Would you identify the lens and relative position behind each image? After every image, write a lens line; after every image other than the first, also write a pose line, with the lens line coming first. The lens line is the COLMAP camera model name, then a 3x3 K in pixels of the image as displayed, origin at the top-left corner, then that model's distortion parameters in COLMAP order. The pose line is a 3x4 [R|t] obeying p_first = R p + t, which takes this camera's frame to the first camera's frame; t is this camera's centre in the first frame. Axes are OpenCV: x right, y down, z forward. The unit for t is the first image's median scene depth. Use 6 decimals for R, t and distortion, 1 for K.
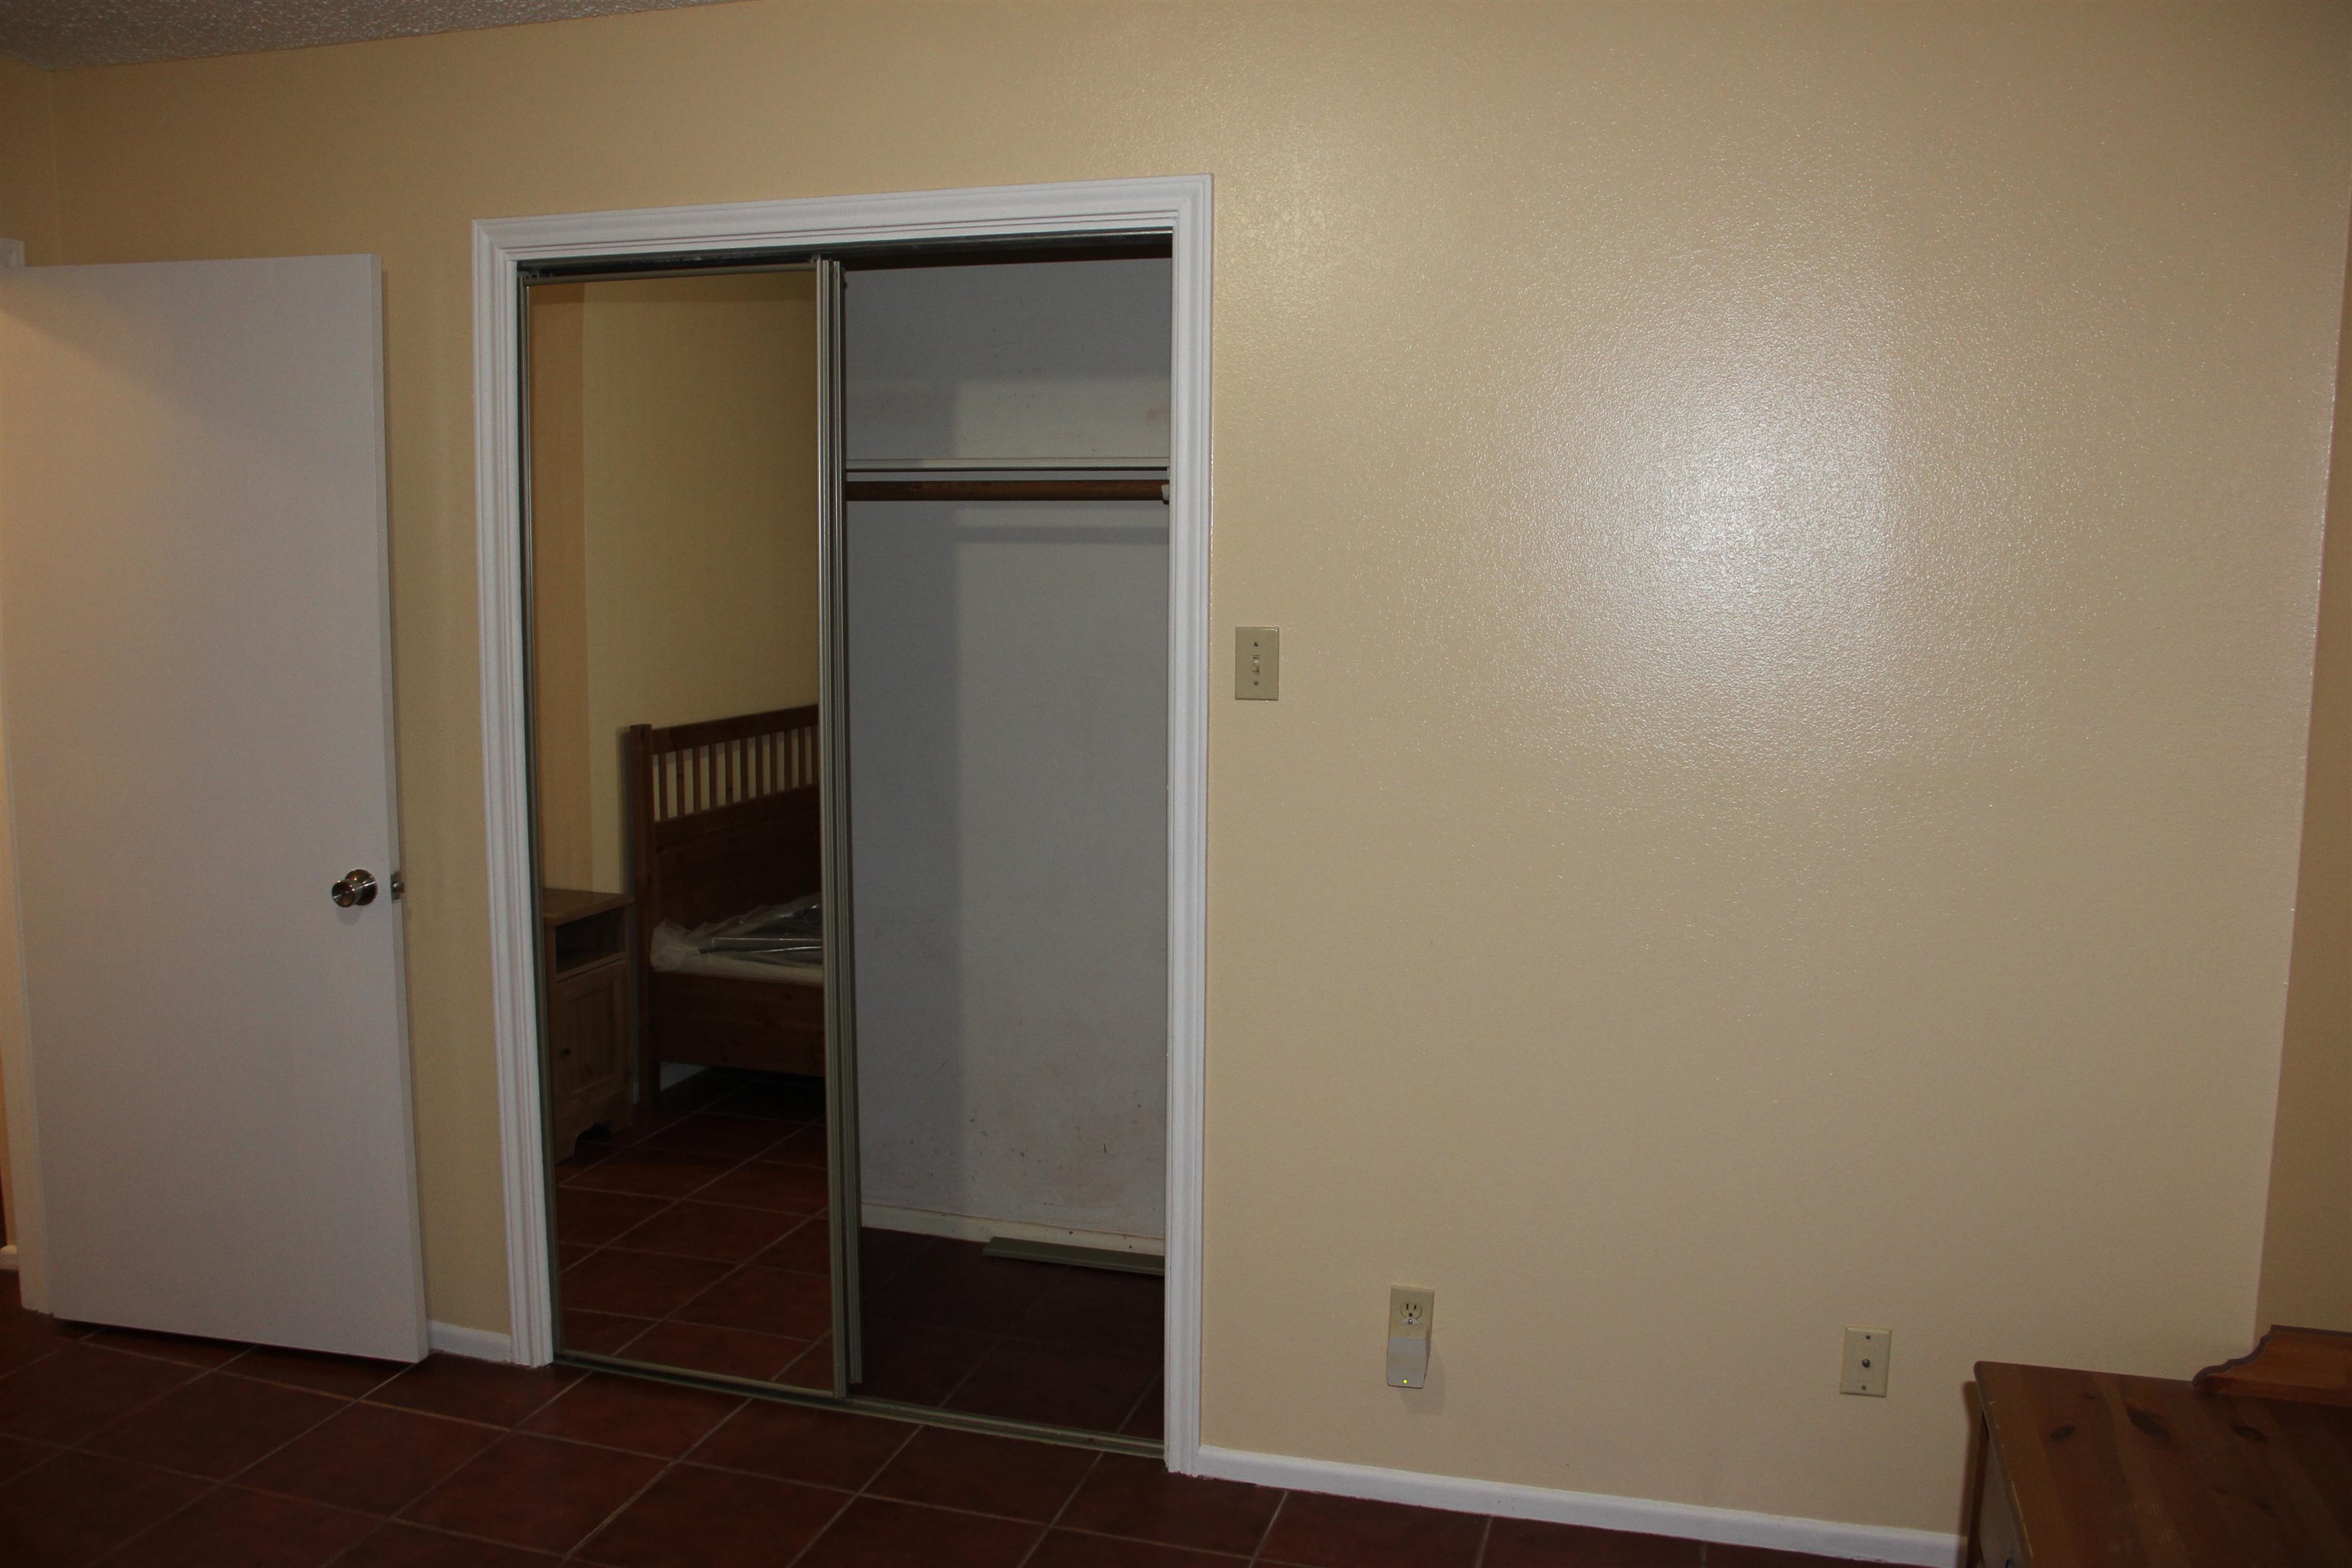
lens RADIAL K [[1944.4, 0, 1170.8], [0, 1944.4, 796.3], [0, 0, 1]] dist [-0.185680, 0.142949]
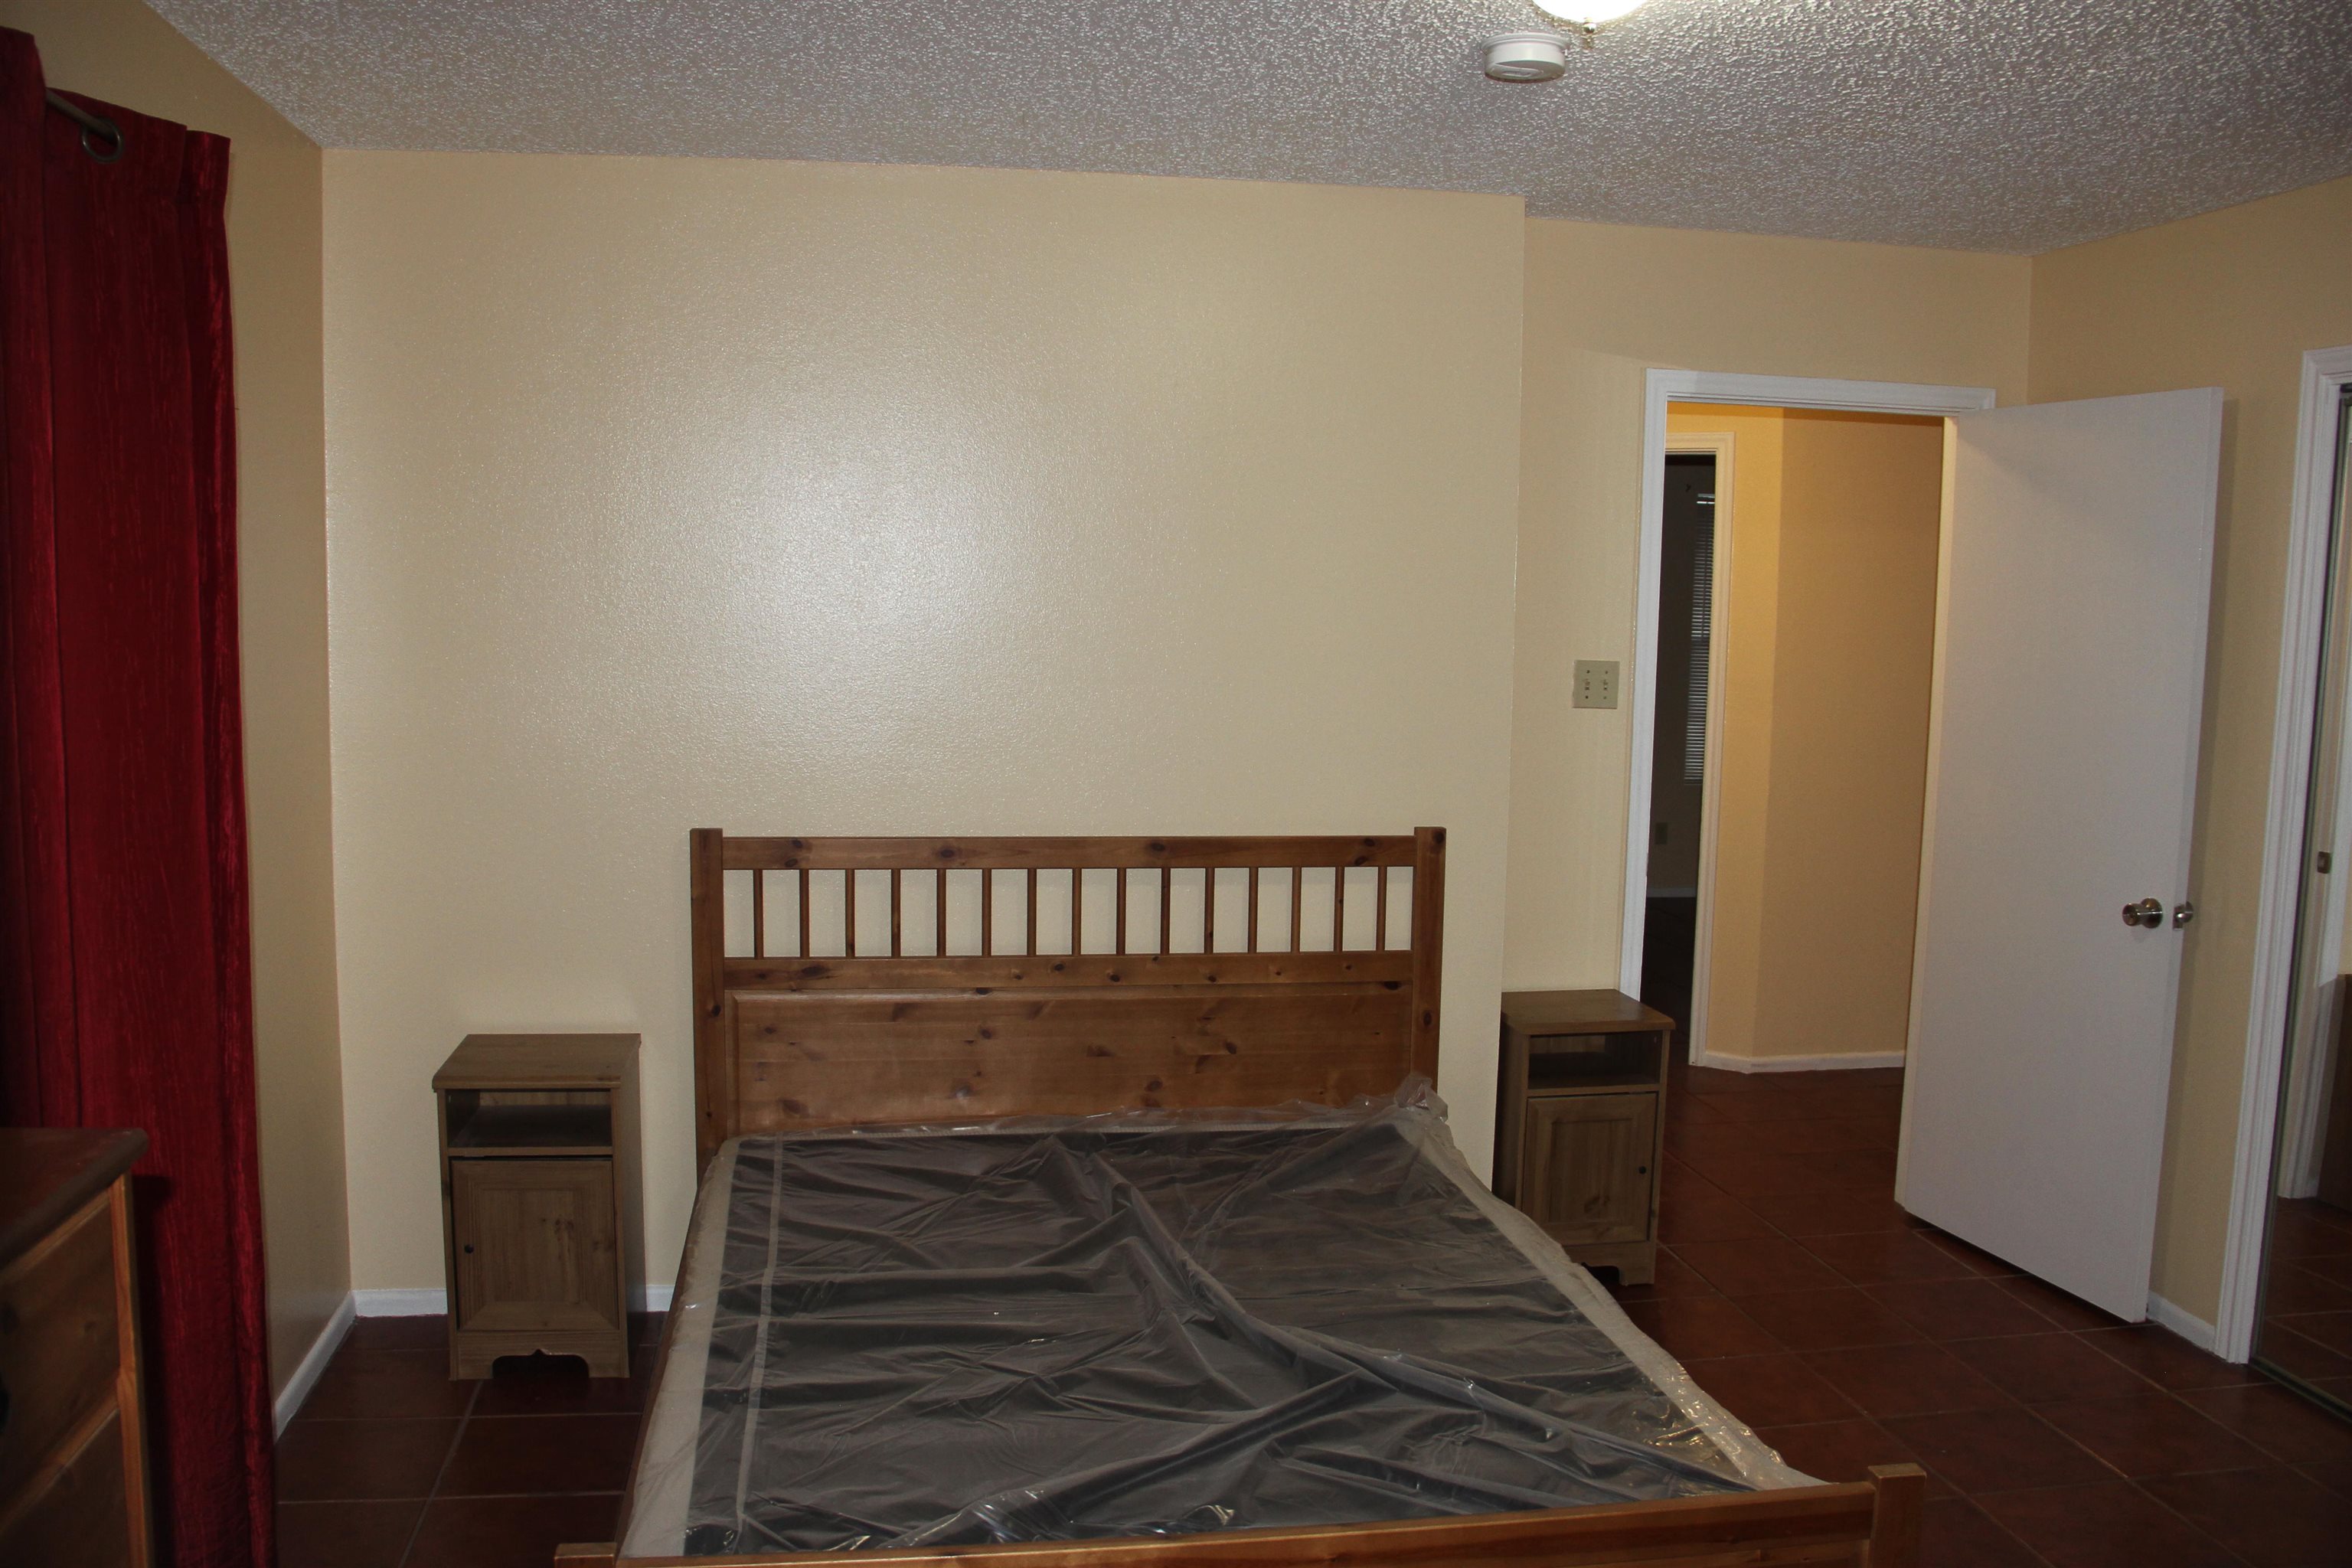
lens RADIAL K [[1944.4, 0, 1170.8], [0, 1944.4, 796.3], [0, 0, 1]] dist [-0.185680, 0.142949]
pose [[0.428285, 0.095535, -0.898580, 0.348731], [-0.137851, 0.989664, 0.039516, 0.013427], [0.893067, 0.106946, 0.437028, -0.079522]]
